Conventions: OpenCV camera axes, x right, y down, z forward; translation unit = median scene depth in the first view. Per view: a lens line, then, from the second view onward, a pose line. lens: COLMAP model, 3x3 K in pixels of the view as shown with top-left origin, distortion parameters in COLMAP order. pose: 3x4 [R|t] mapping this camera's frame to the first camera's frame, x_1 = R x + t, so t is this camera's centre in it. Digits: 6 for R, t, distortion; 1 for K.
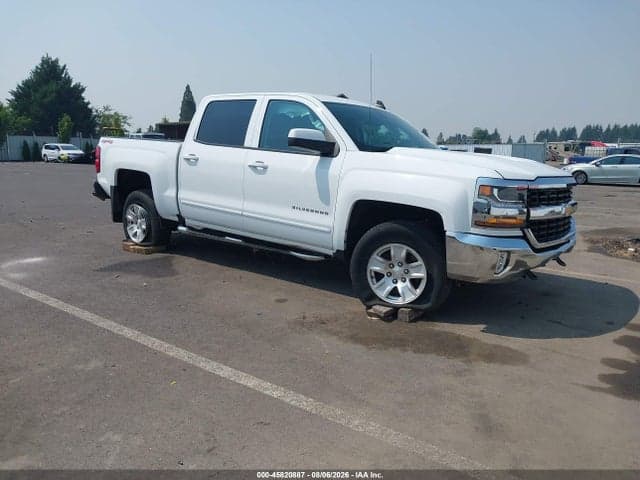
lens RADIAL K [[508.6, 0, 328.5], [0, 508.6, 240.9], [0, 0, 1]] dist [0.029818, -0.012915]
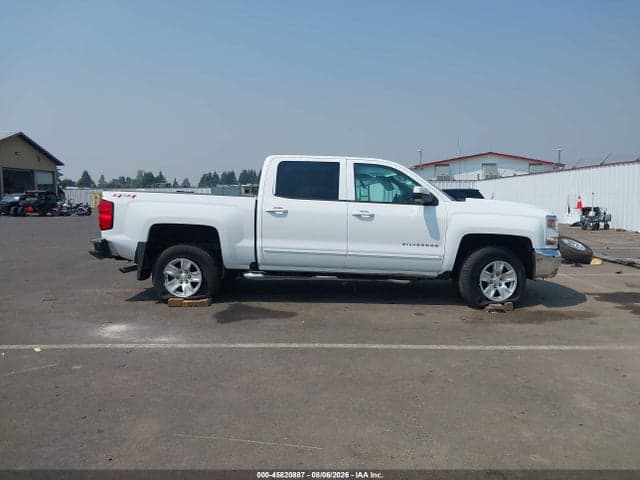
lens RADIAL K [[508.6, 0, 328.5], [0, 508.6, 240.9], [0, 0, 1]] dist [0.029818, -0.012915]
pose [[0.811161, -0.069474, 0.580682, -0.959450], [0.116329, 0.992245, -0.043787, -0.037967], [-0.573136, 0.103069, 0.812952, 0.030891]]
